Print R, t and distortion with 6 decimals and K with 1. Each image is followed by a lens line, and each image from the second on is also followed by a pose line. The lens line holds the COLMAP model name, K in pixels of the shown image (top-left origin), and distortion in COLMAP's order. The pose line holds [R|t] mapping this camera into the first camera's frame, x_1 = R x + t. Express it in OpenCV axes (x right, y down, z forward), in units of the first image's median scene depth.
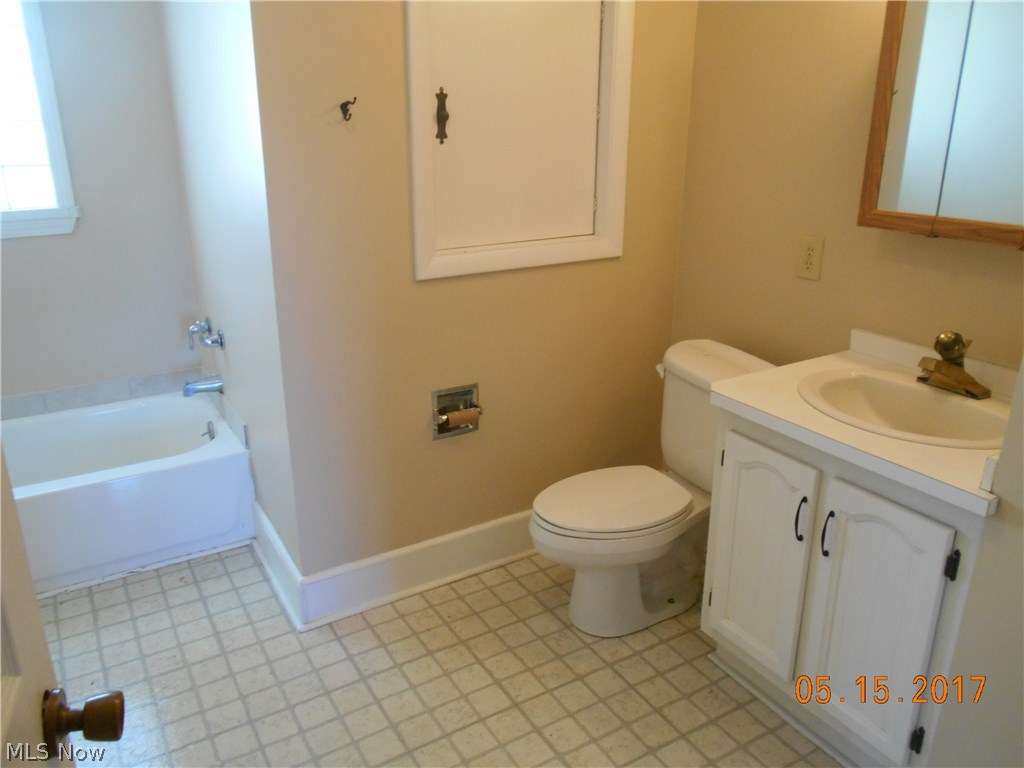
lens RADIAL K [[811.8, 0, 509.8], [0, 811.8, 384.9], [0, 0, 1]] dist [-0.002736, -0.002125]
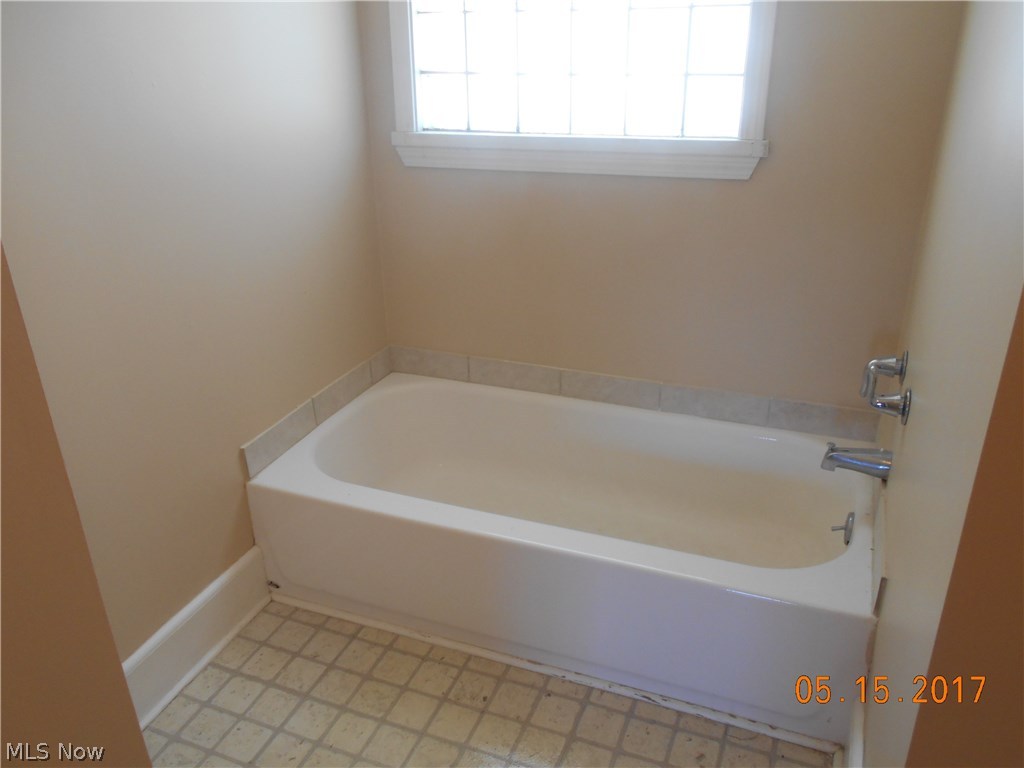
lens RADIAL K [[811.8, 0, 509.0], [0, 811.8, 379.1], [0, 0, 1]] dist [-0.002736, -0.002125]
pose [[0.596320, 0.312536, -0.739408, -0.110585], [-0.244683, 0.948032, 0.203385, -0.119957], [0.764547, 0.059638, 0.641803, 0.430846]]
